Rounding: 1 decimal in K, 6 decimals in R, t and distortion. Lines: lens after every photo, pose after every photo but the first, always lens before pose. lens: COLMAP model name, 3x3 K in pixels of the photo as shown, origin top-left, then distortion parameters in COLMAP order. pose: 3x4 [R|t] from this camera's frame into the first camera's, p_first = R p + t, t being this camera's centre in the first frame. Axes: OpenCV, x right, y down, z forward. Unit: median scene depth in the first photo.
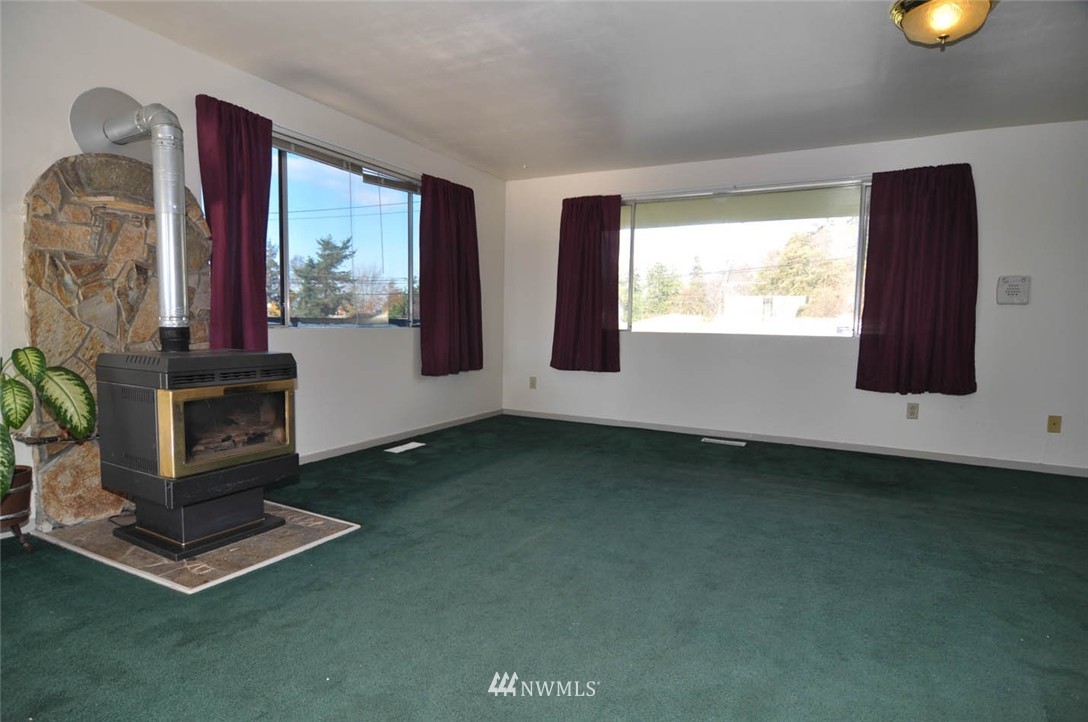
lens RADIAL K [[580.3, 0, 531.2], [0, 580.3, 377.1], [0, 0, 1]] dist [-0.001236, -0.001418]
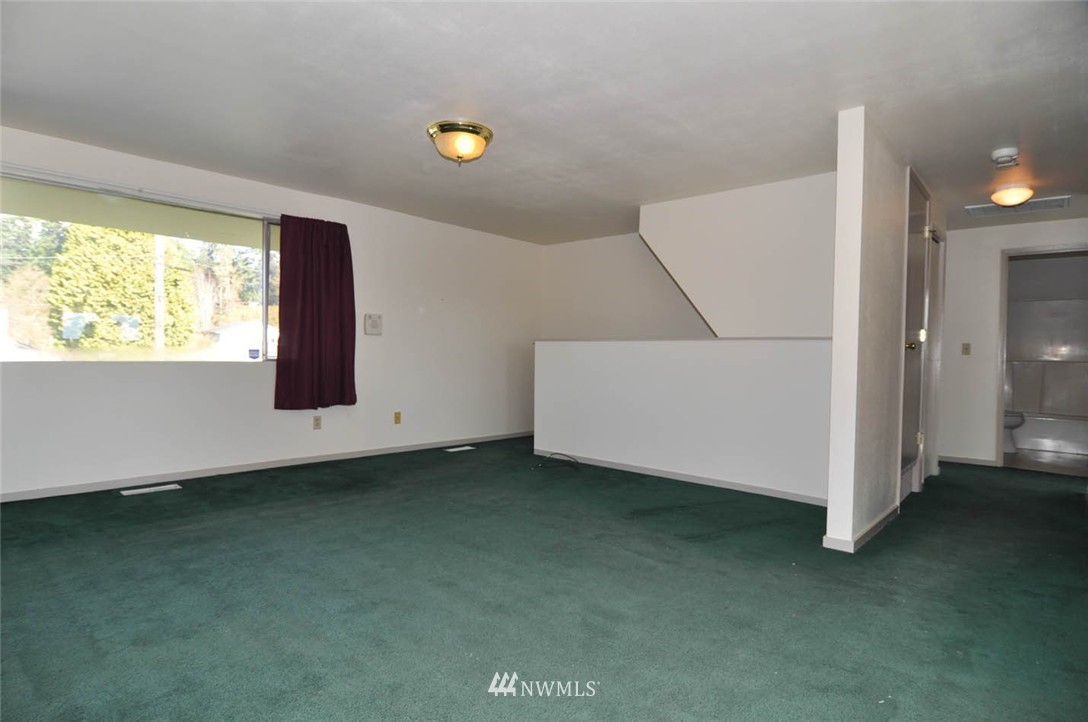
lens RADIAL K [[578.7, 0, 544.0], [0, 578.7, 361.0], [0, 0, 1]] dist [-0.002707, -0.000861]
pose [[0.249850, -0.024397, 0.967977, -0.455377], [0.085377, 0.996344, 0.003075, -0.038869], [-0.964513, 0.081874, 0.251019, 0.317794]]
